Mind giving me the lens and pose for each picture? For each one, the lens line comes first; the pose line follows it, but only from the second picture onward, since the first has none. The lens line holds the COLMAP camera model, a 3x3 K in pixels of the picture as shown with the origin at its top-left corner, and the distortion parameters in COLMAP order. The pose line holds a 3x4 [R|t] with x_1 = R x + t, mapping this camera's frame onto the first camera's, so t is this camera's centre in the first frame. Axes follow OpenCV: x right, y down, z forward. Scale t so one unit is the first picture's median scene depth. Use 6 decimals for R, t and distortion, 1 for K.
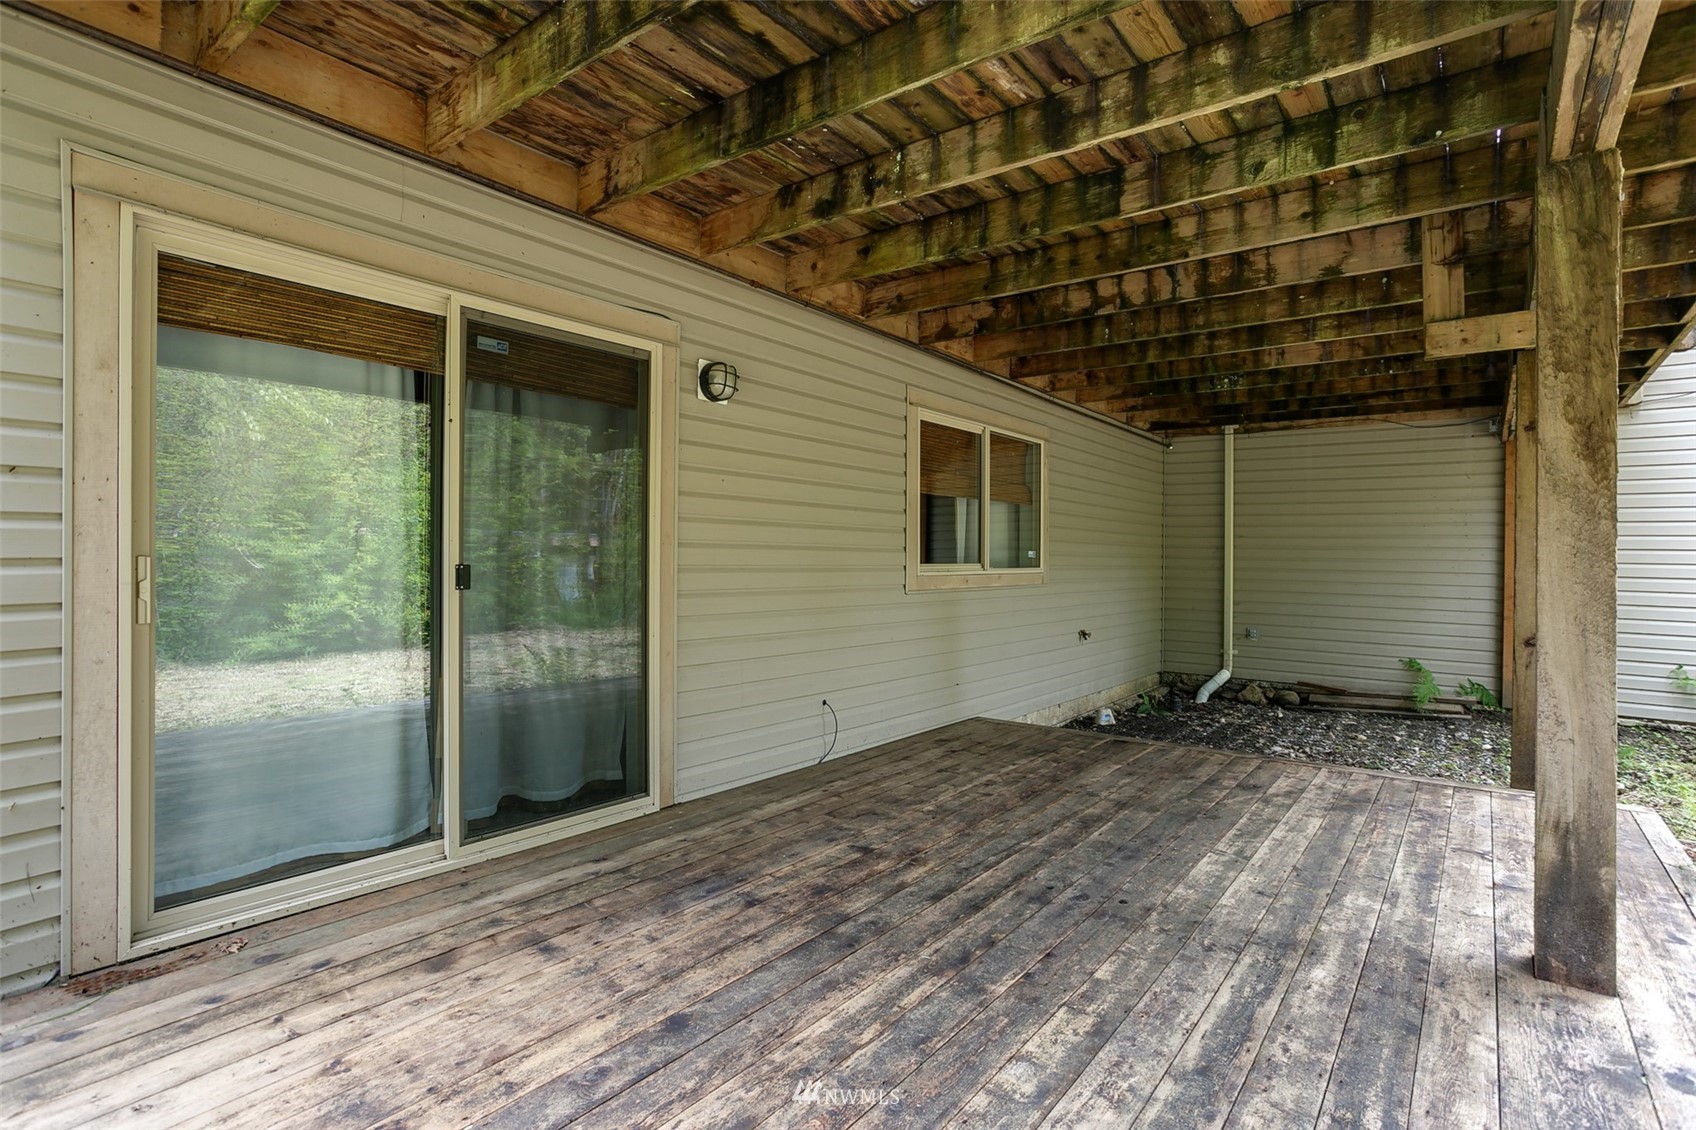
lens RADIAL K [[841.0, 0, 846.9], [0, 841.0, 557.8], [0, 0, 1]] dist [-0.004585, 0.002208]
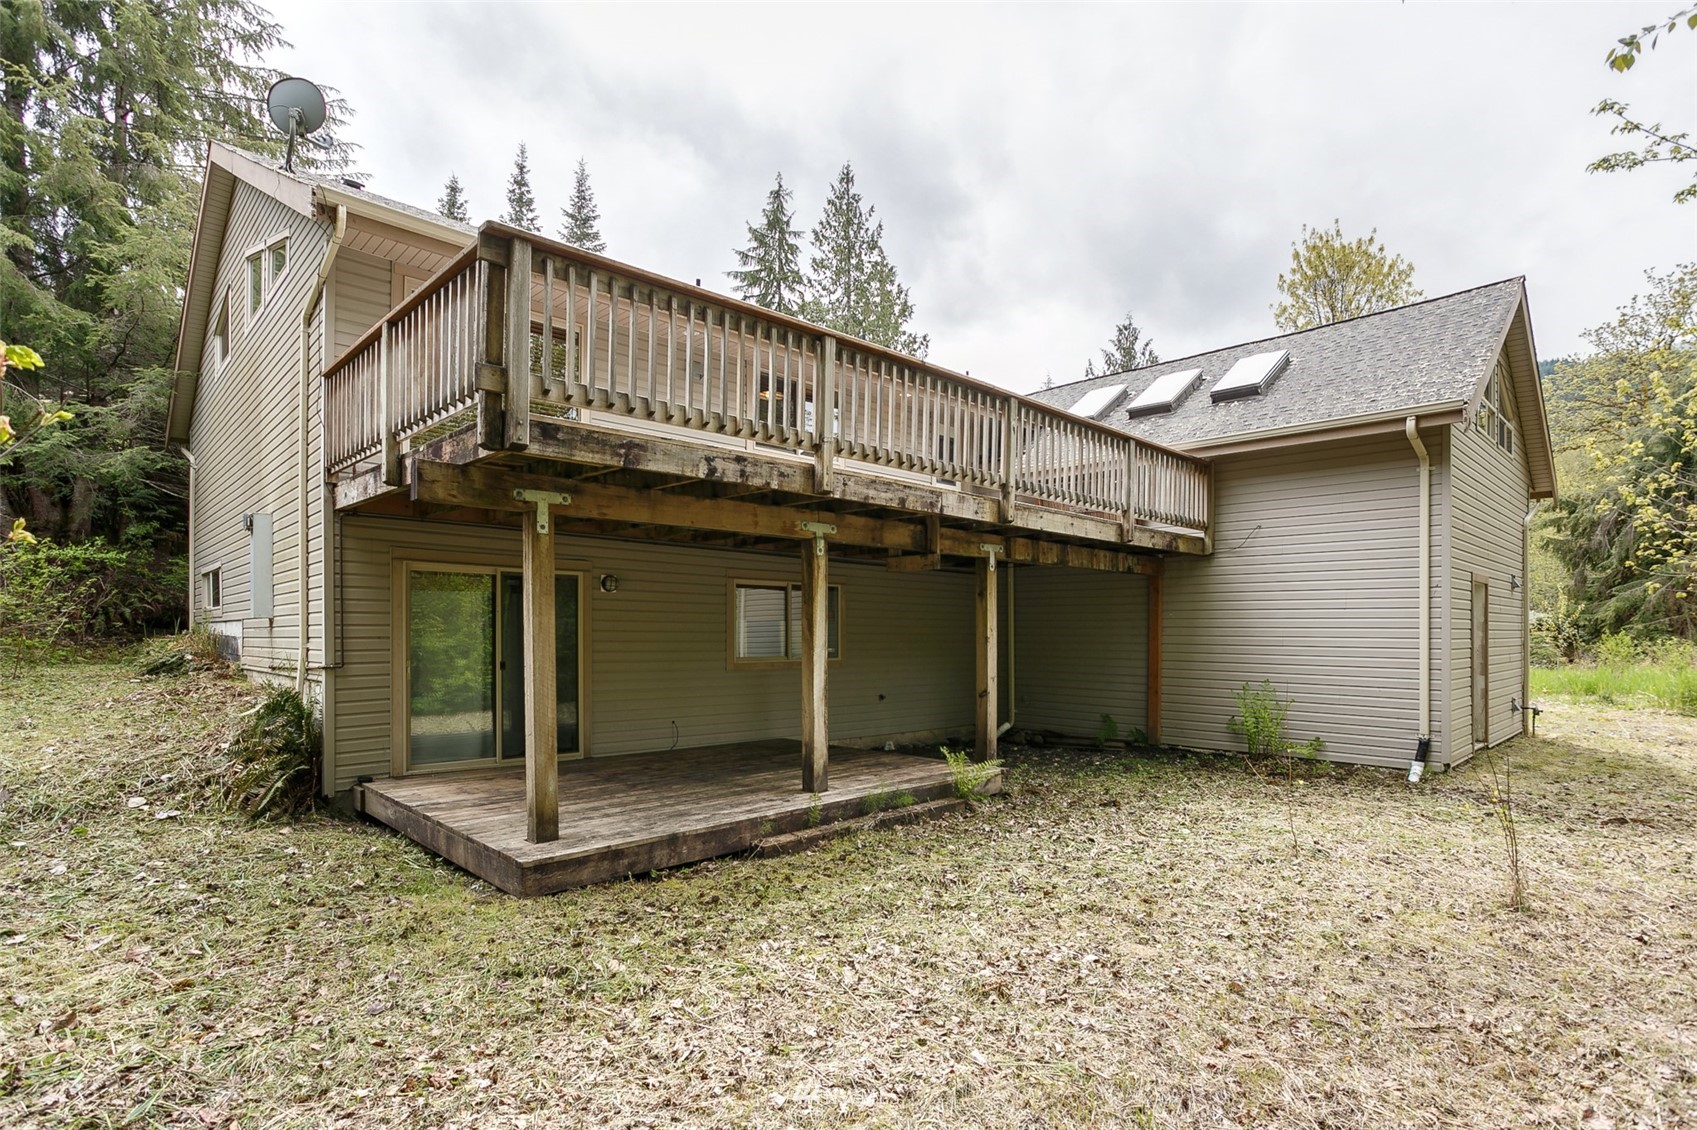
lens RADIAL K [[841.5, 0, 829.7], [0, 841.5, 638.2], [0, 0, 1]] dist [-0.004585, 0.002208]
pose [[0.990540, -0.004480, -0.137152, 0.544906], [0.004785, 0.999987, 0.001896, -0.037779], [0.137141, -0.002534, 0.990548, -0.882641]]
